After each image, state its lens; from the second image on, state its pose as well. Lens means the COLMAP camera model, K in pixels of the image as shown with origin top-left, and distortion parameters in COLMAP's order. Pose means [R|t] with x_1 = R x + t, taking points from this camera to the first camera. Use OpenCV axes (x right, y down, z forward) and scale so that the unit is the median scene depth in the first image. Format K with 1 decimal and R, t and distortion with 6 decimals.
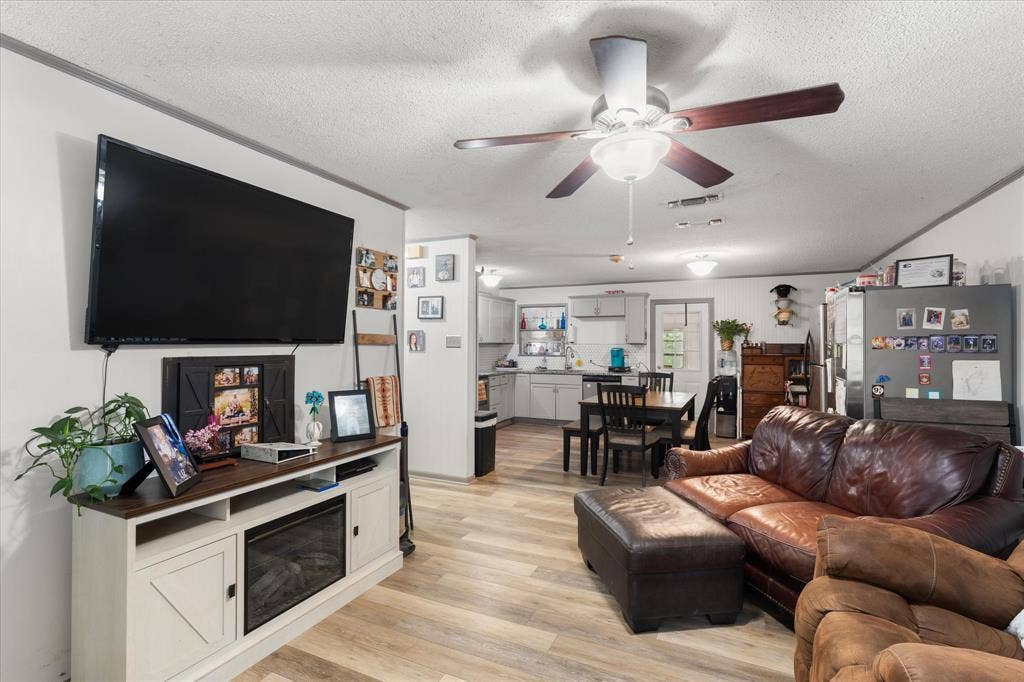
lens RADIAL K [[481.3, 0, 502.0], [0, 481.3, 343.8], [0, 0, 1]] dist [-0.002905, -0.001077]
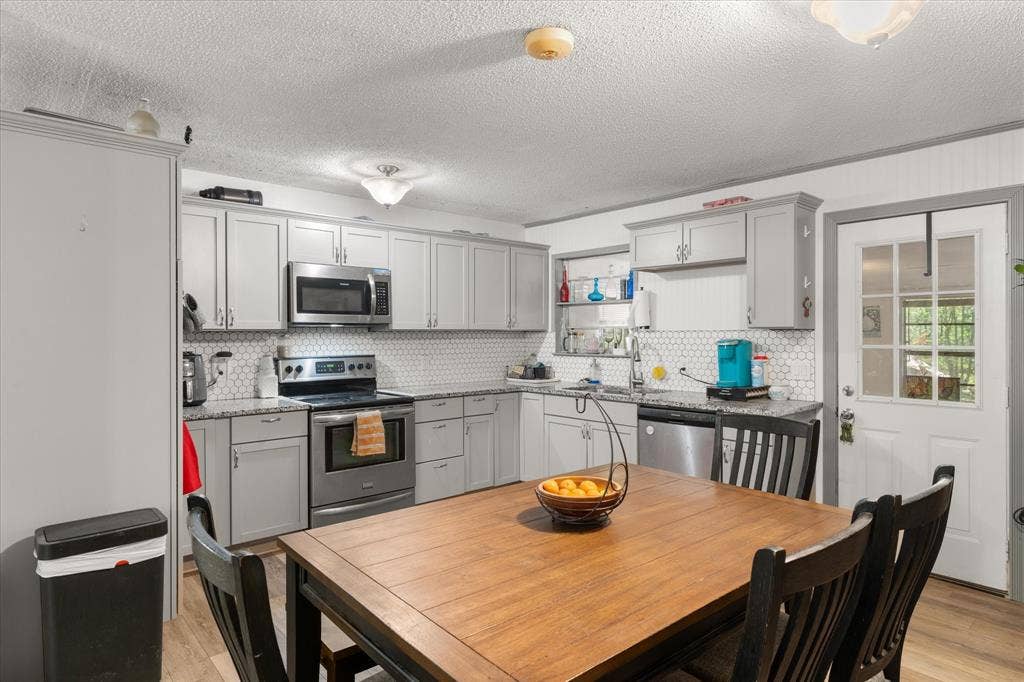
lens RADIAL K [[575.4, 0, 504.4], [0, 575.4, 336.3], [0, 0, 1]] dist [-0.013891, 0.000531]
pose [[0.915374, -0.003514, -0.402589, 0.267851], [0.004491, 0.999989, 0.001482, 0.004272], [0.402579, -0.003164, 0.915380, 0.496912]]
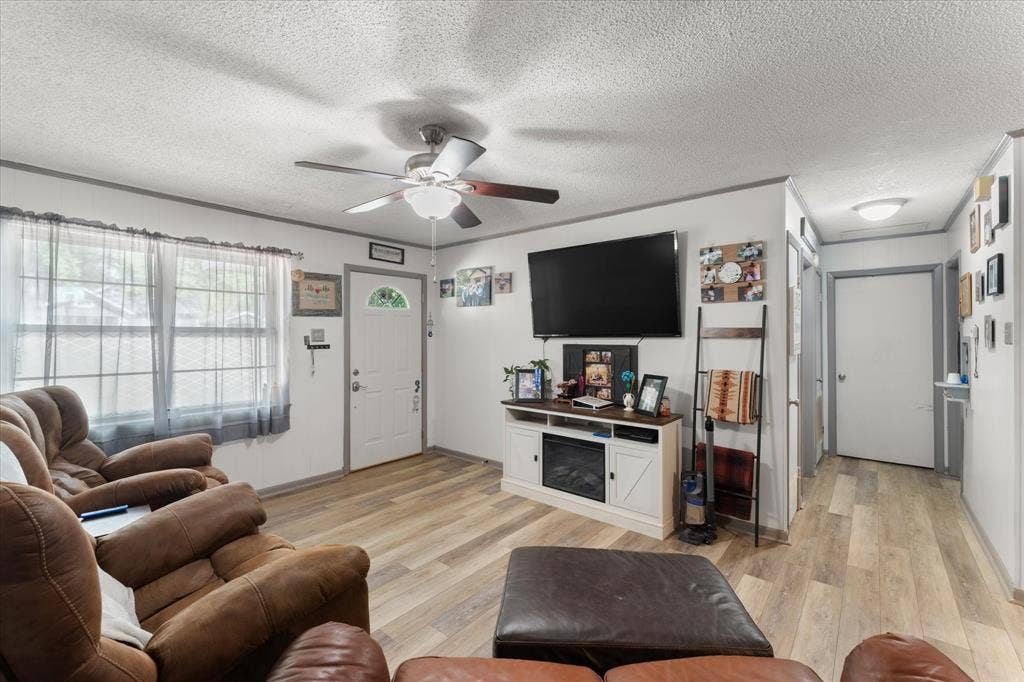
lens RADIAL K [[436.9, 0, 513.3], [0, 436.9, 332.8], [0, 0, 1]] dist [-0.000944, -0.000019]
pose [[-0.250899, -0.010300, -0.967958, 0.331014], [0.000110, 0.999943, -0.010669, 0.000104], [0.968013, -0.002784, -0.250884, 0.359617]]
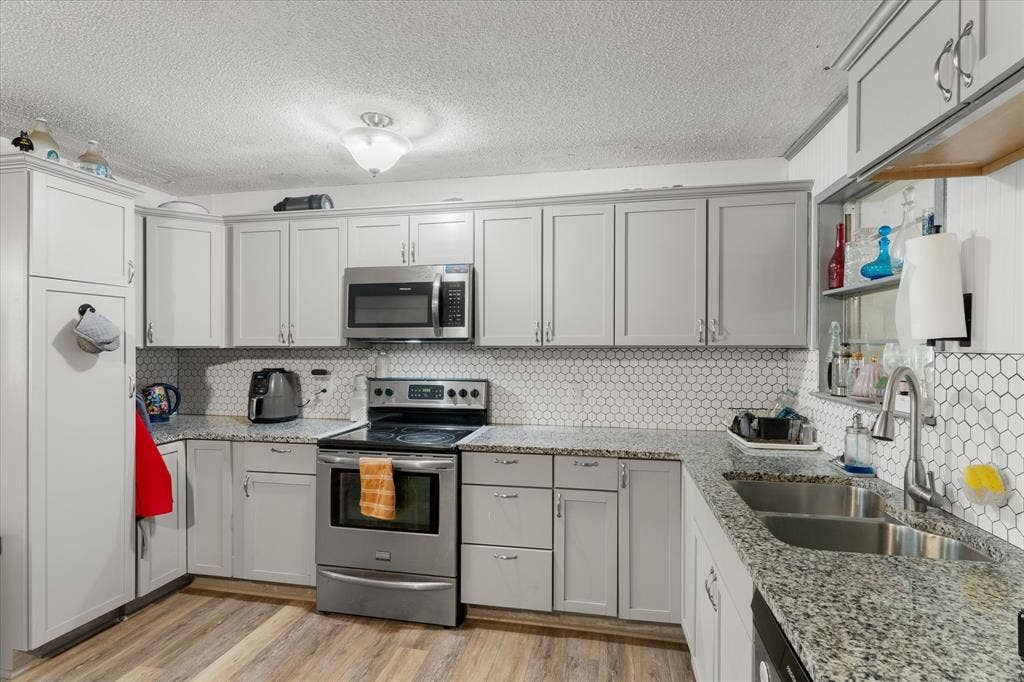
lens RADIAL K [[521.8, 0, 504.2], [0, 521.8, 345.2], [0, 0, 1]] dist [0.003320, -0.000599]
pose [[0.241051, -0.002039, -0.970510, 0.305303], [-0.000773, 0.999997, -0.002293, -0.001927], [0.970512, 0.001303, 0.241048, 0.903790]]
